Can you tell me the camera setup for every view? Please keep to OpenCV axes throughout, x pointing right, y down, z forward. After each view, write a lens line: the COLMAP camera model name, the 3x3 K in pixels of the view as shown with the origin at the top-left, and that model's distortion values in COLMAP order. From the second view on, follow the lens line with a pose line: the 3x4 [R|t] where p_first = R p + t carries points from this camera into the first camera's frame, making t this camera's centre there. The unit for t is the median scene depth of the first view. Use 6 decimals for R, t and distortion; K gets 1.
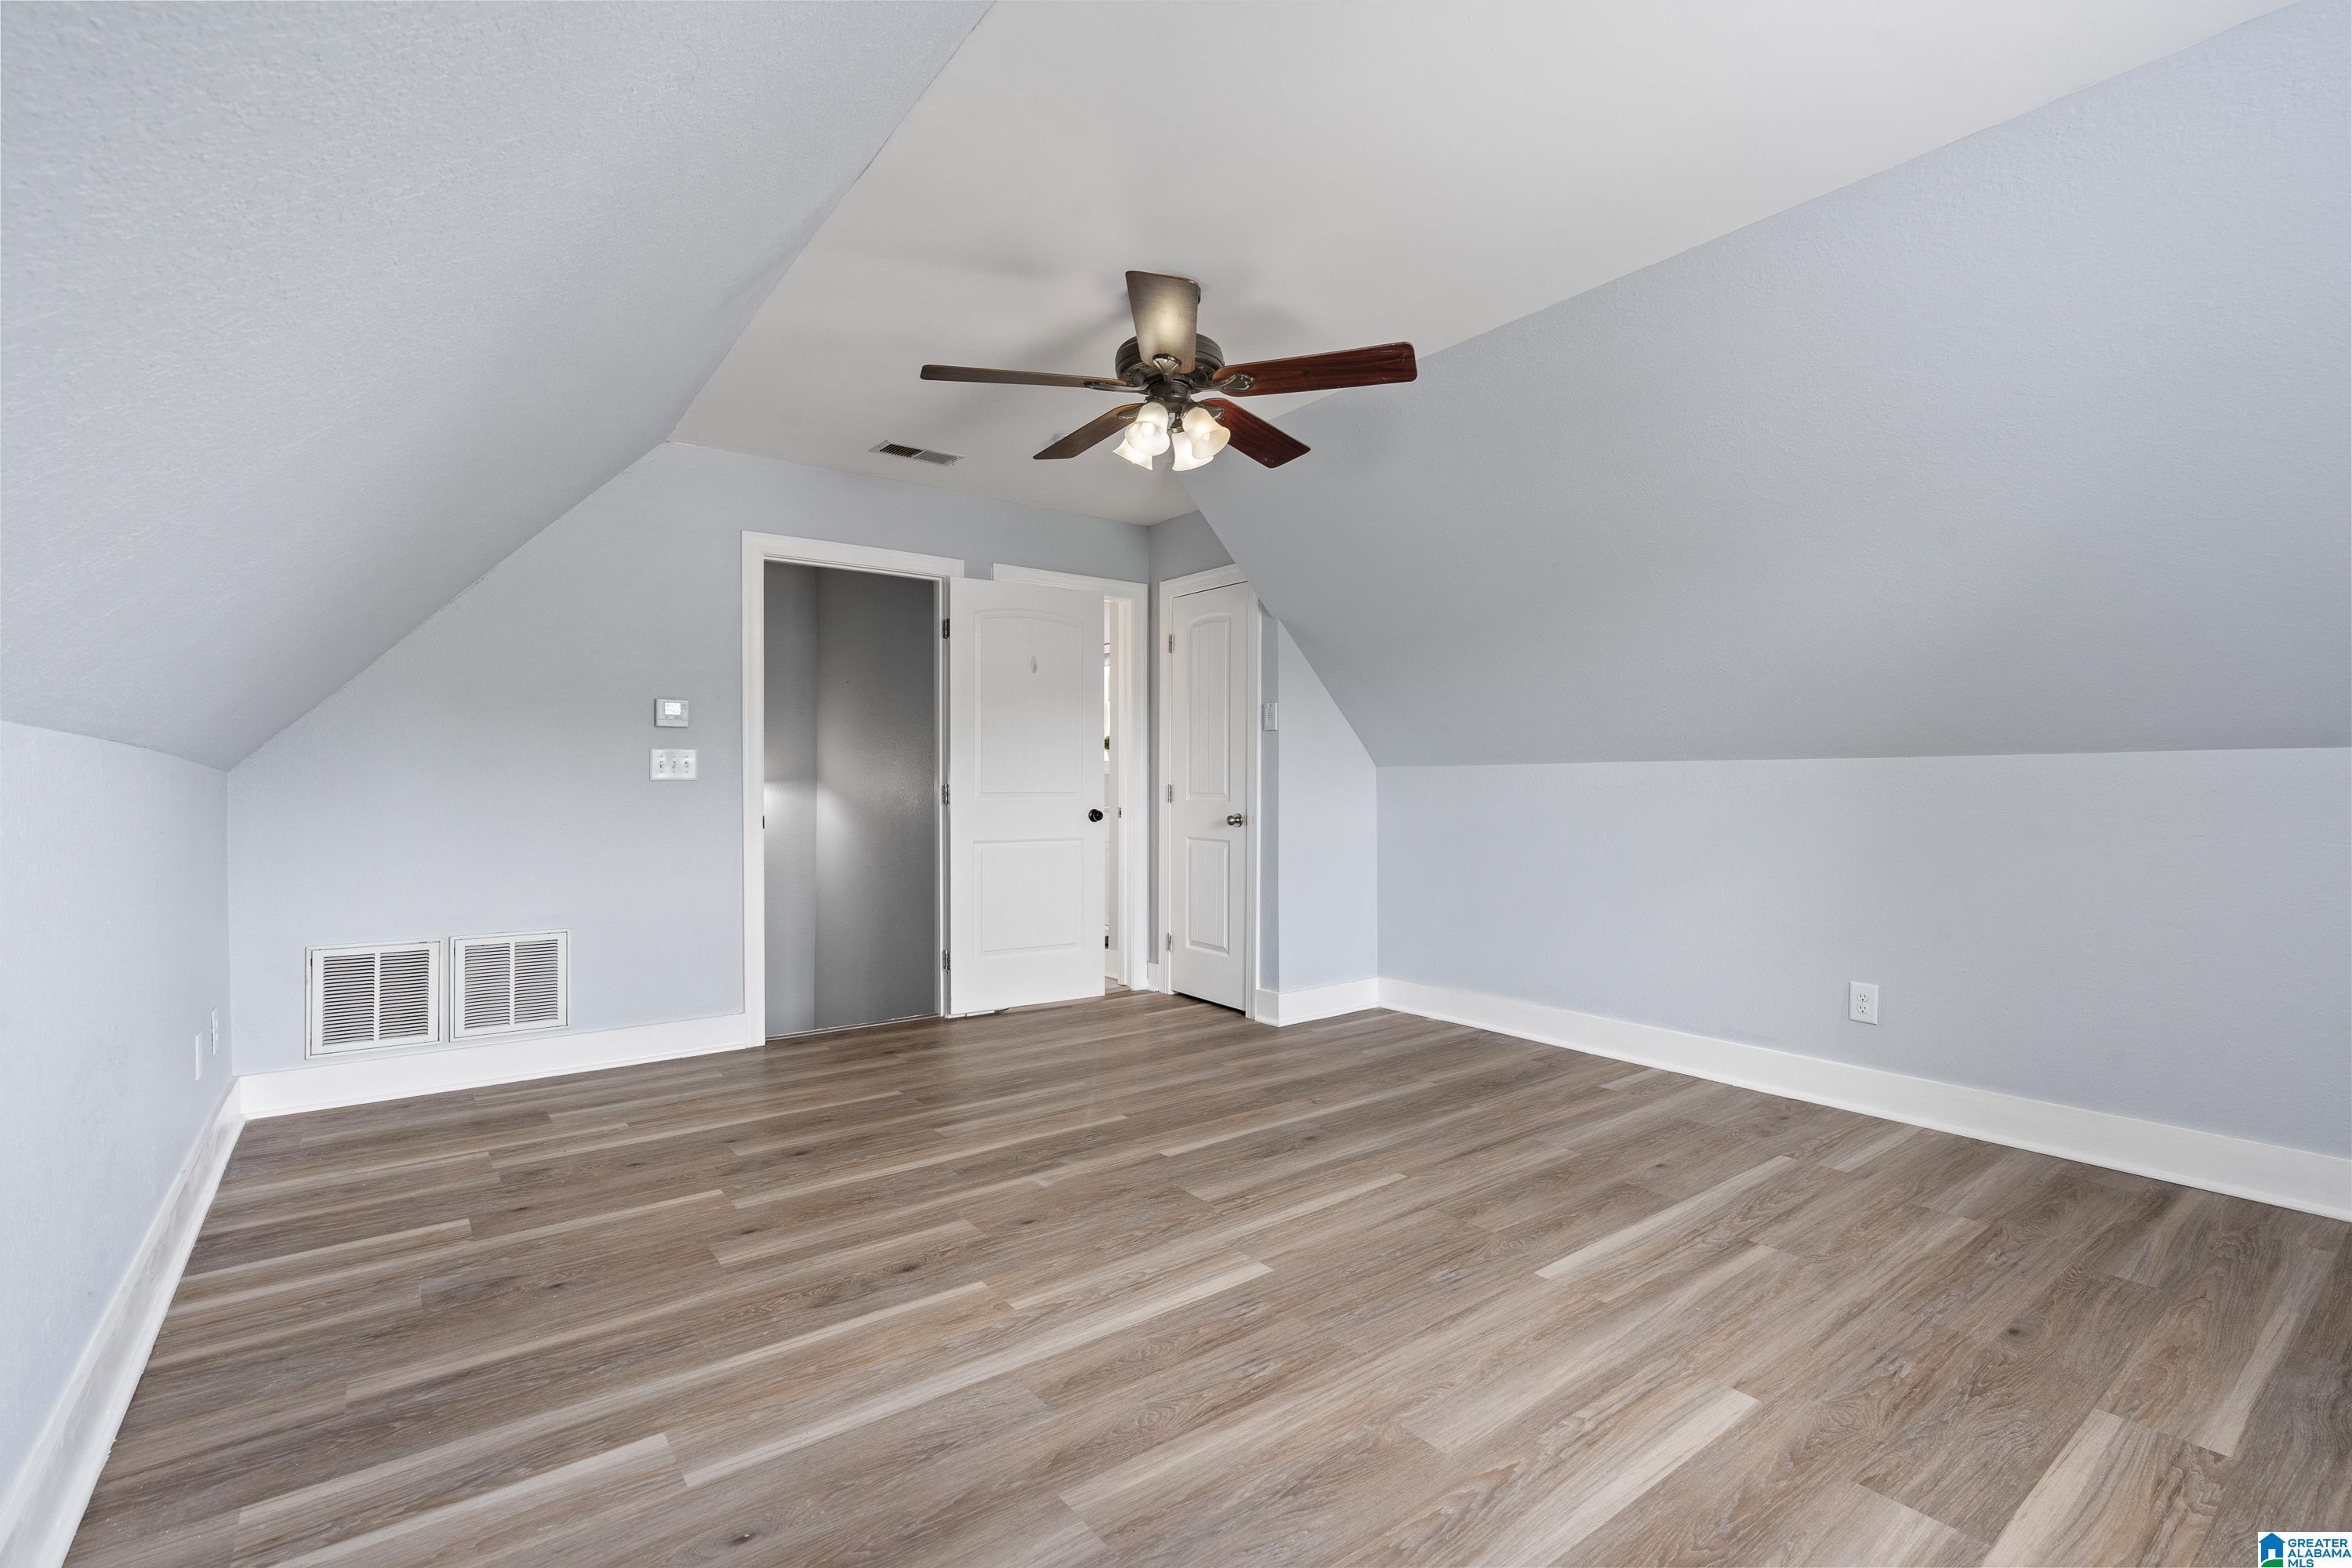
lens RADIAL K [[1064.8, 0, 1177.6], [0, 1064.8, 779.9], [0, 0, 1]] dist [-0.001314, 0.000222]
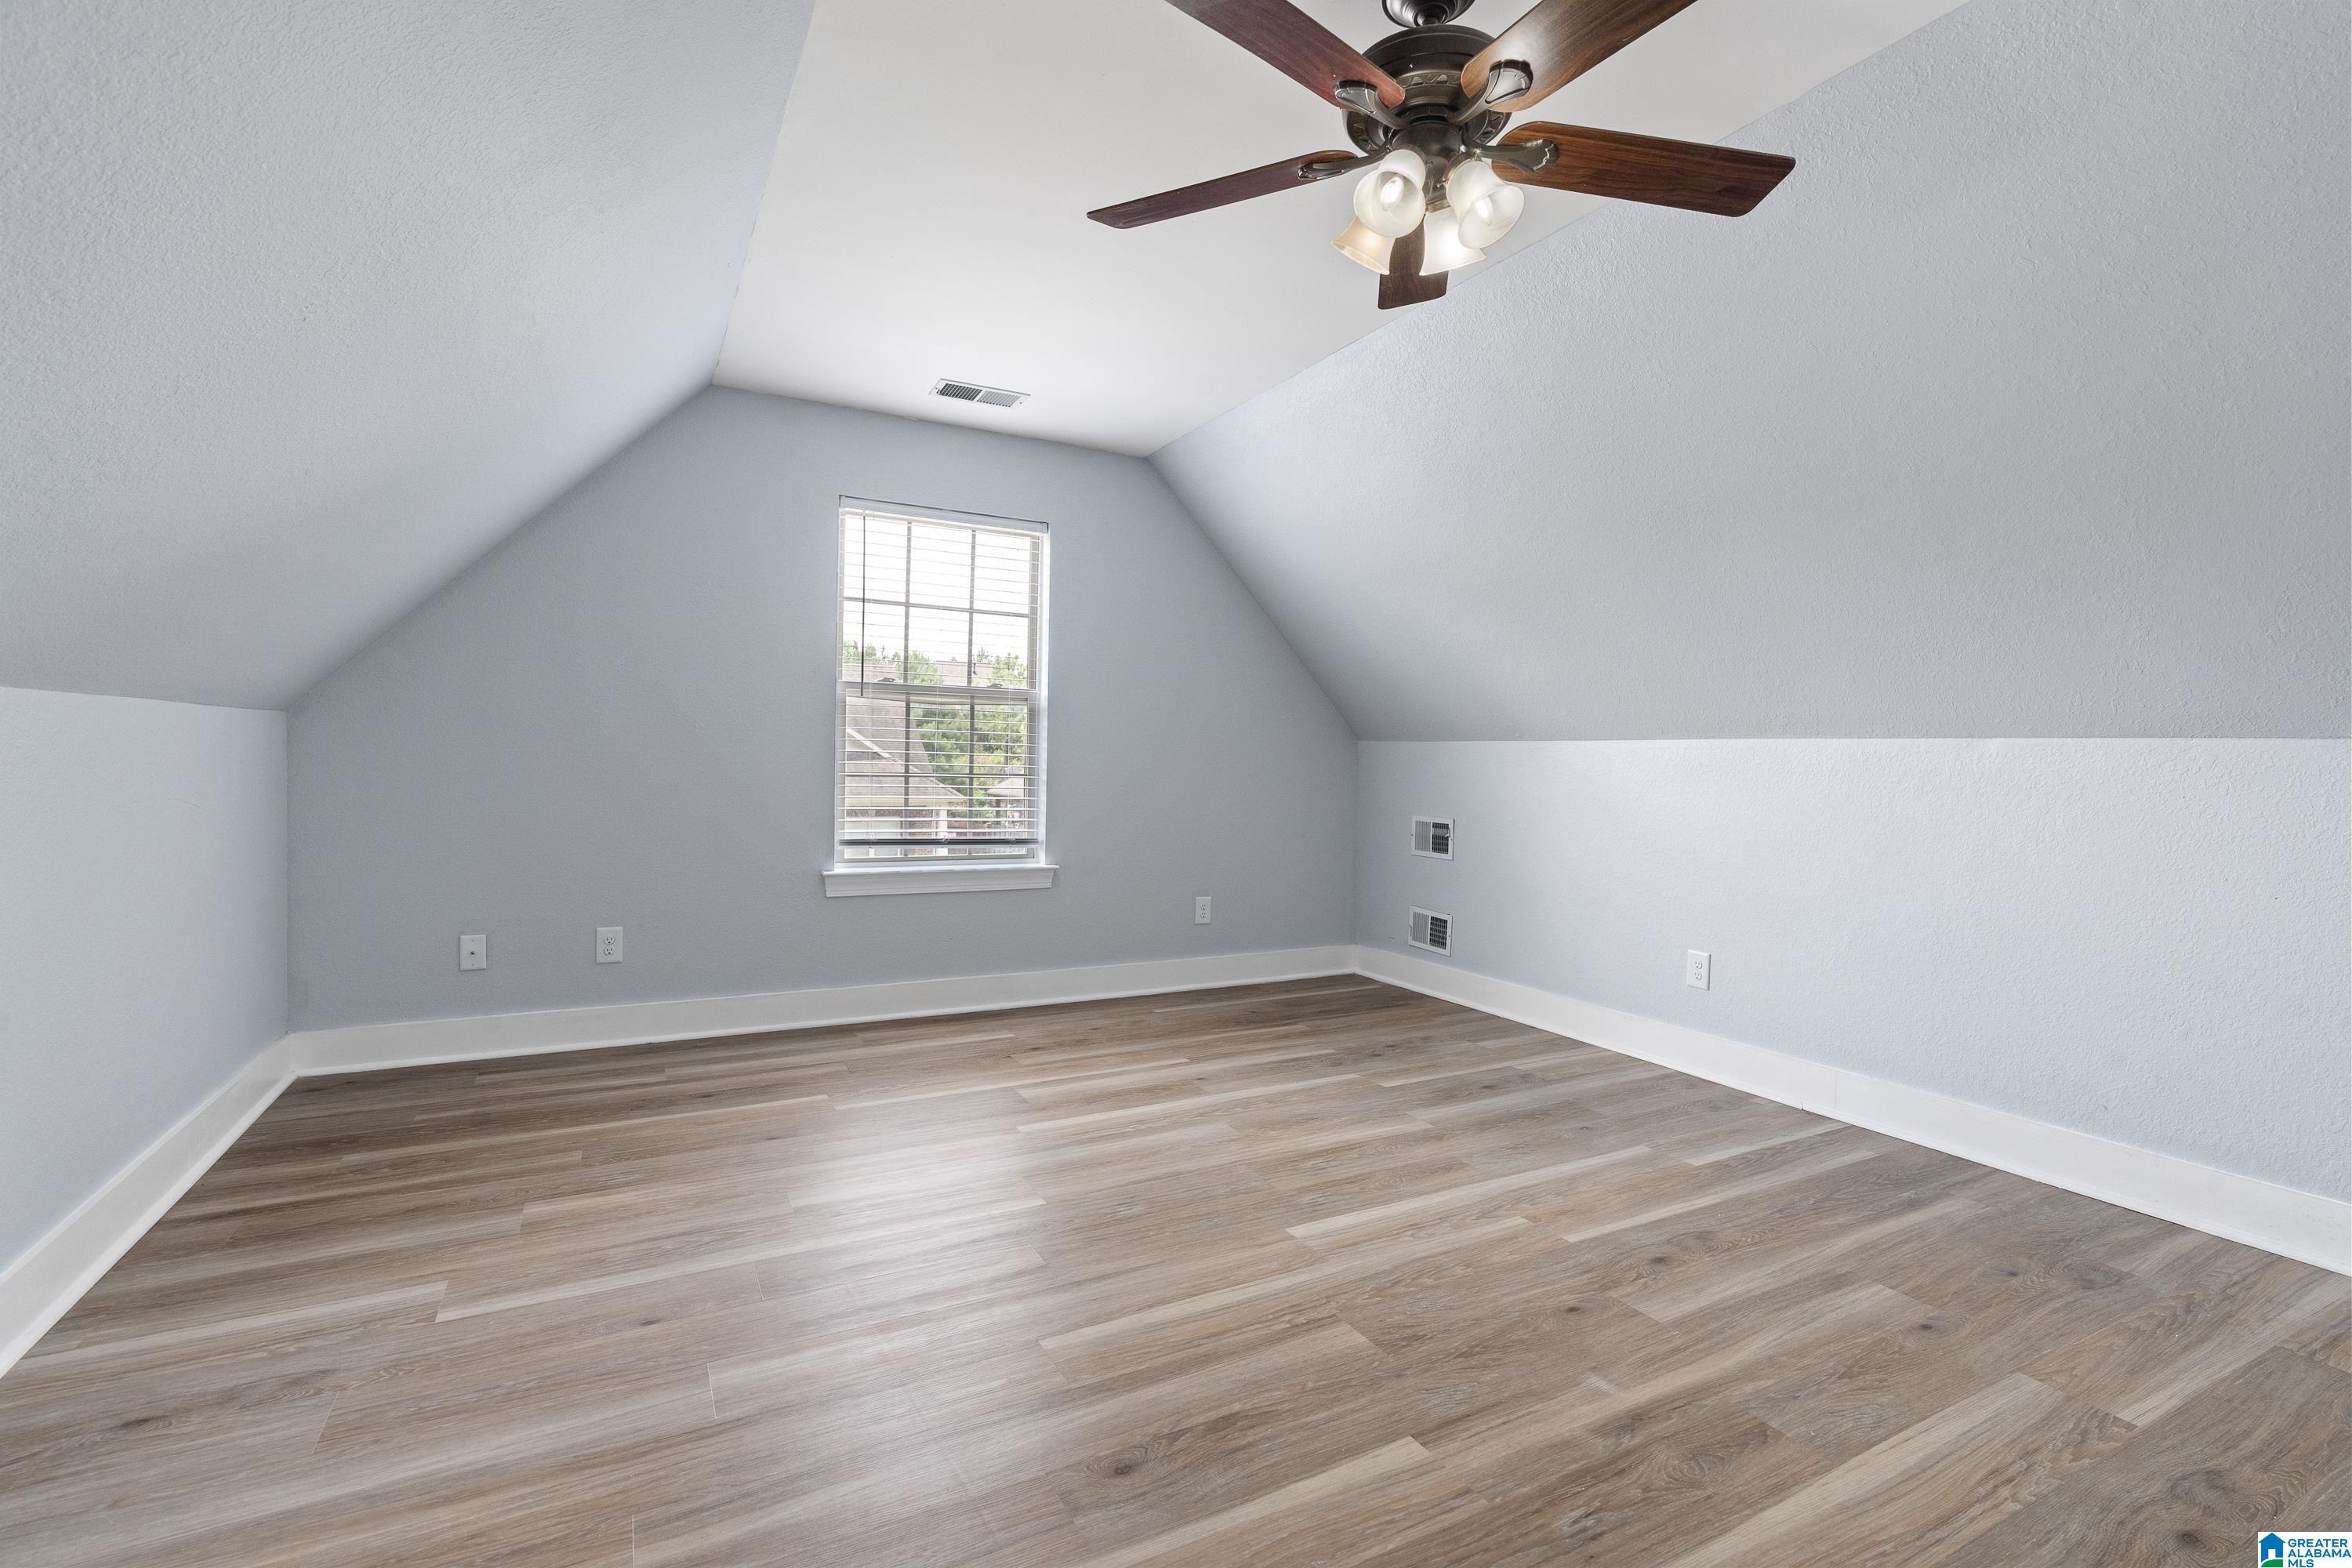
lens RADIAL K [[1064.8, 0, 1178.4], [0, 1064.8, 774.5], [0, 0, 1]] dist [-0.001314, 0.000222]
pose [[-0.987436, -0.017814, 0.157010, 0.038399], [-0.016136, 0.999798, 0.011957, 0.009419], [-0.157192, 0.009273, -0.987525, 2.064542]]
